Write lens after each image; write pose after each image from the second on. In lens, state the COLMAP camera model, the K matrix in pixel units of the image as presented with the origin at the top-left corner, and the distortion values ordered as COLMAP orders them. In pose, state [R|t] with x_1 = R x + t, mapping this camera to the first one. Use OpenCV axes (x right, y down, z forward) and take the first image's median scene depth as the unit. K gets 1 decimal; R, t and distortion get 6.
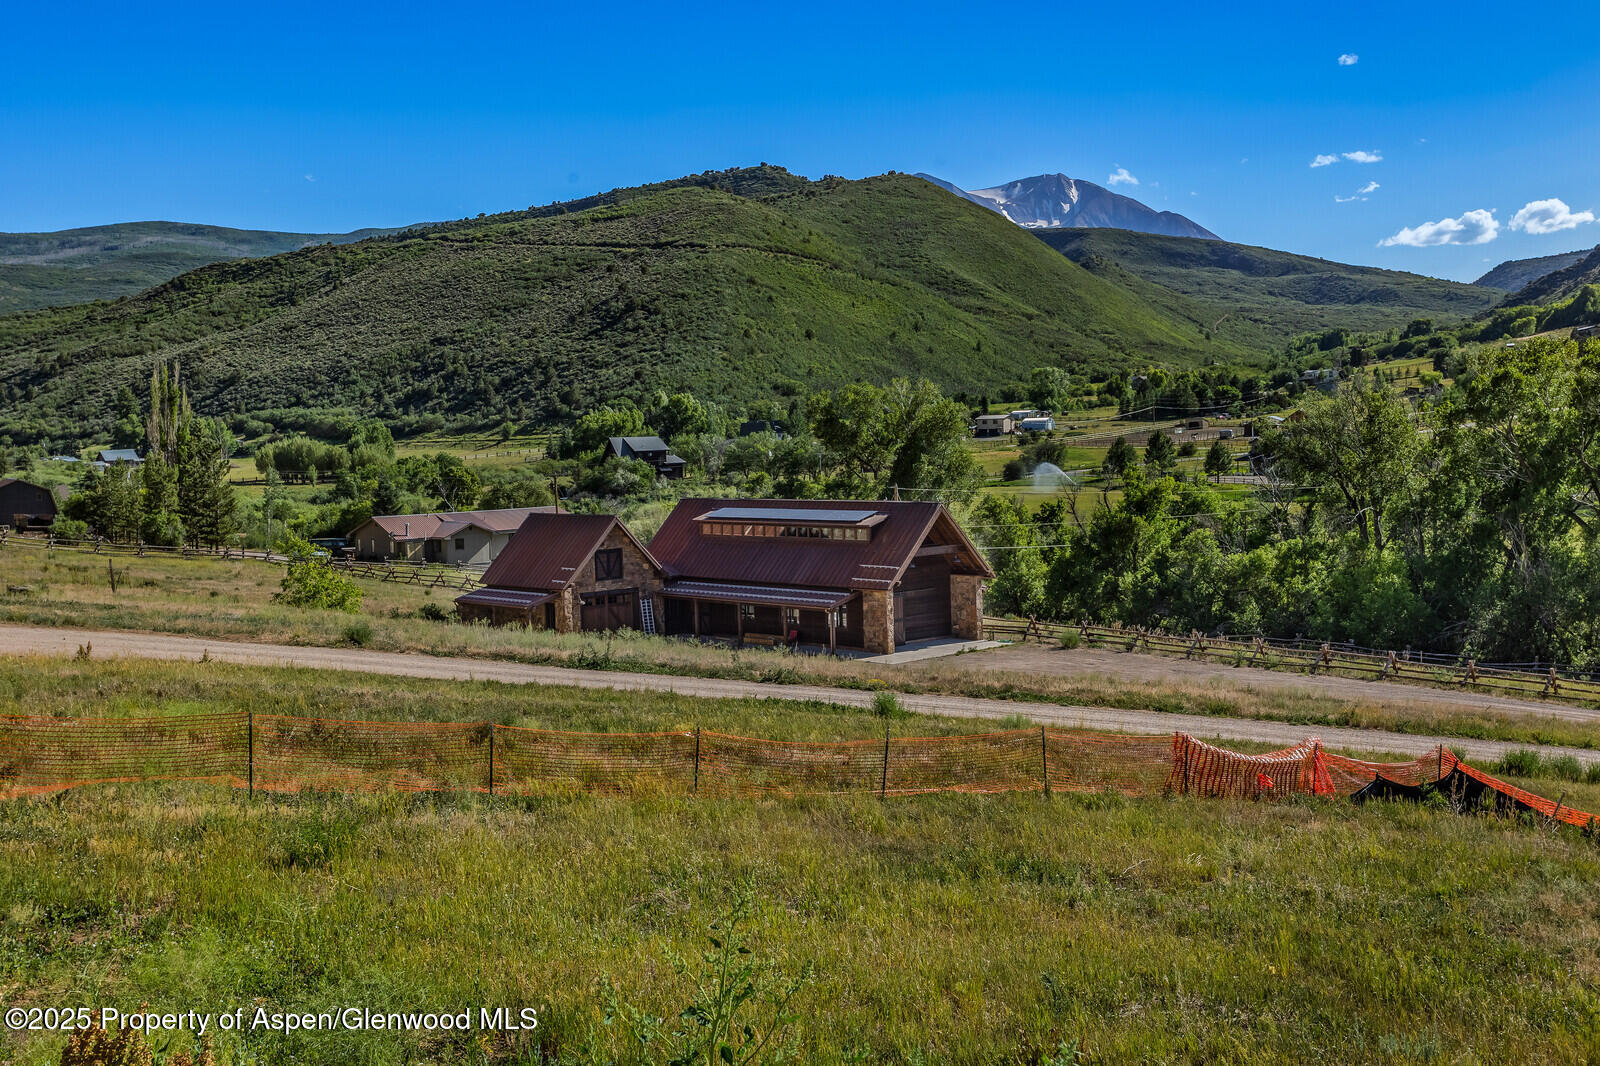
lens RADIAL K [[1820.5, 0, 805.4], [0, 1820.5, 524.1], [0, 0, 1]] dist [-0.012644, 0.134645]
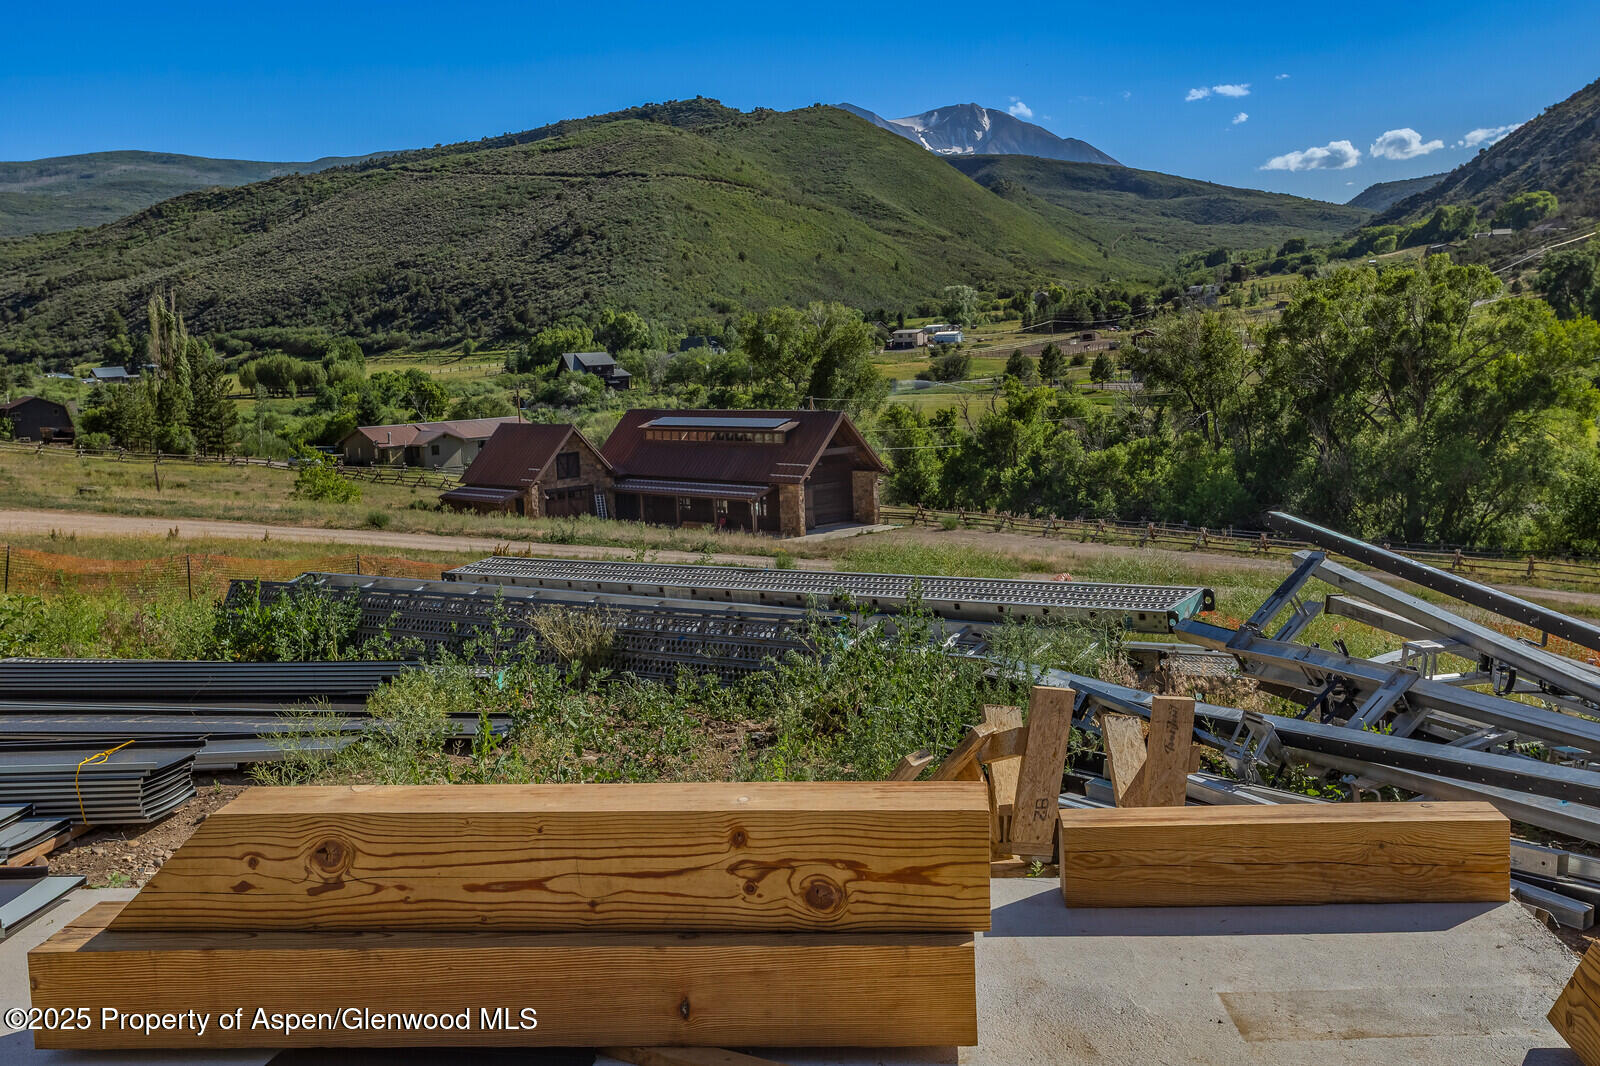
lens RADIAL K [[1664.9, 0, 805.2], [0, 1664.9, 528.4], [0, 0, 1]] dist [-0.014199, 0.122431]
pose [[0.999243, -0.012392, 0.036878, 0.000911], [0.010170, 0.998156, 0.059838, -0.000060], [-0.037551, -0.059418, 0.997527, -0.013100]]
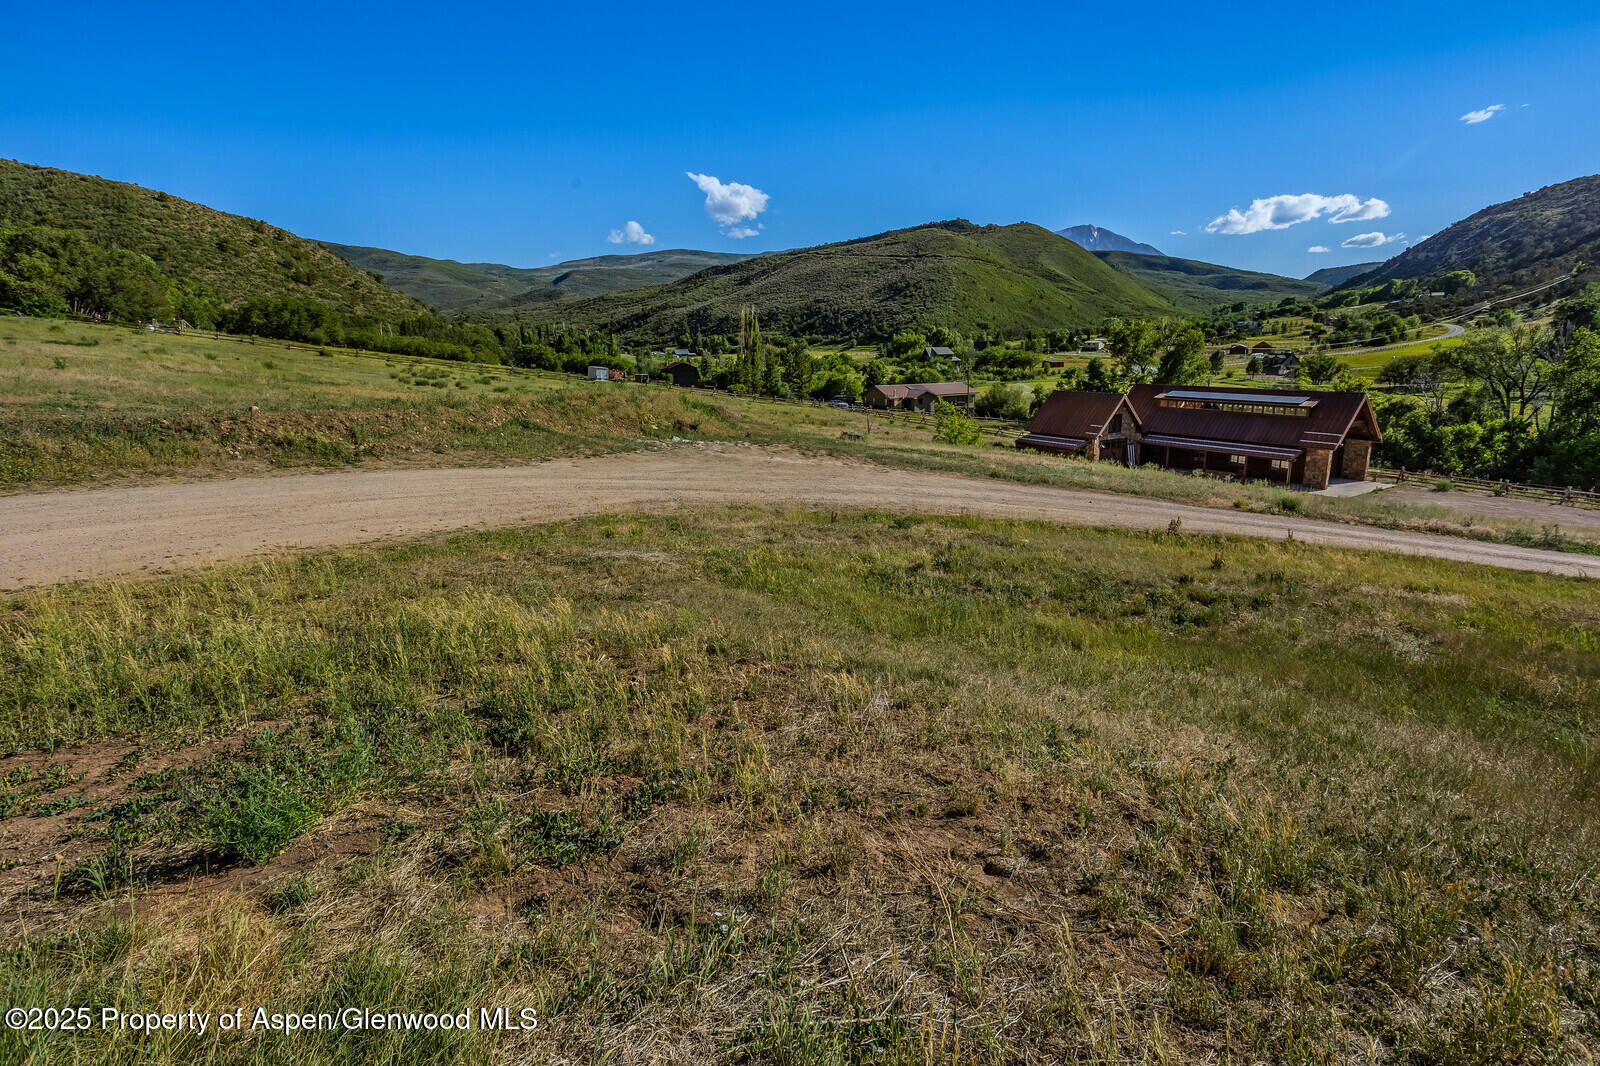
lens RADIAL K [[800.6, 0, 802.6], [0, 800.6, 517.6], [0, 0, 1]] dist [-0.052867, 0.038934]
pose [[0.982117, 0.055866, -0.179791, -0.032545], [-0.026203, 0.986227, 0.163309, -0.000520], [0.186438, -0.155678, 0.970054, 0.029733]]
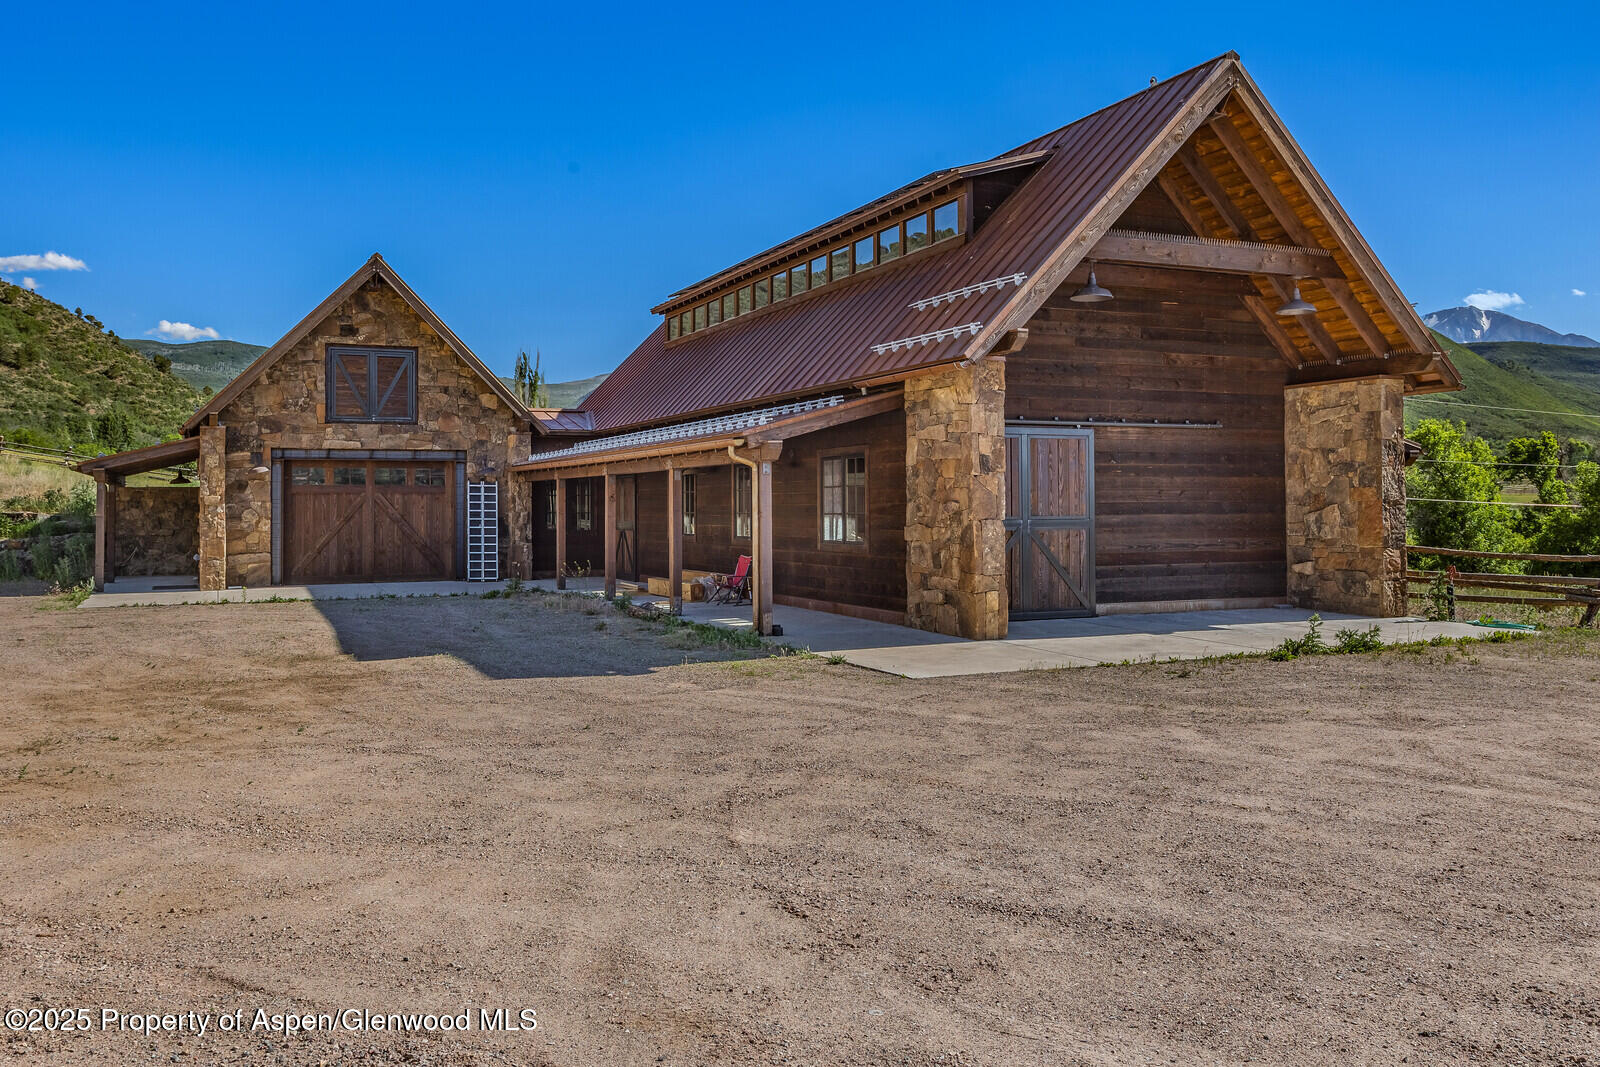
lens RADIAL K [[1316.0, 0, 799.3], [0, 1316.0, 484.1], [0, 0, 1]] dist [0.041413, 0.001199]
pose [[0.946529, 0.016537, -0.322195, 0.009404], [-0.038178, 0.997409, -0.060965, 0.007438], [0.320352, 0.070006, 0.944708, 0.097883]]
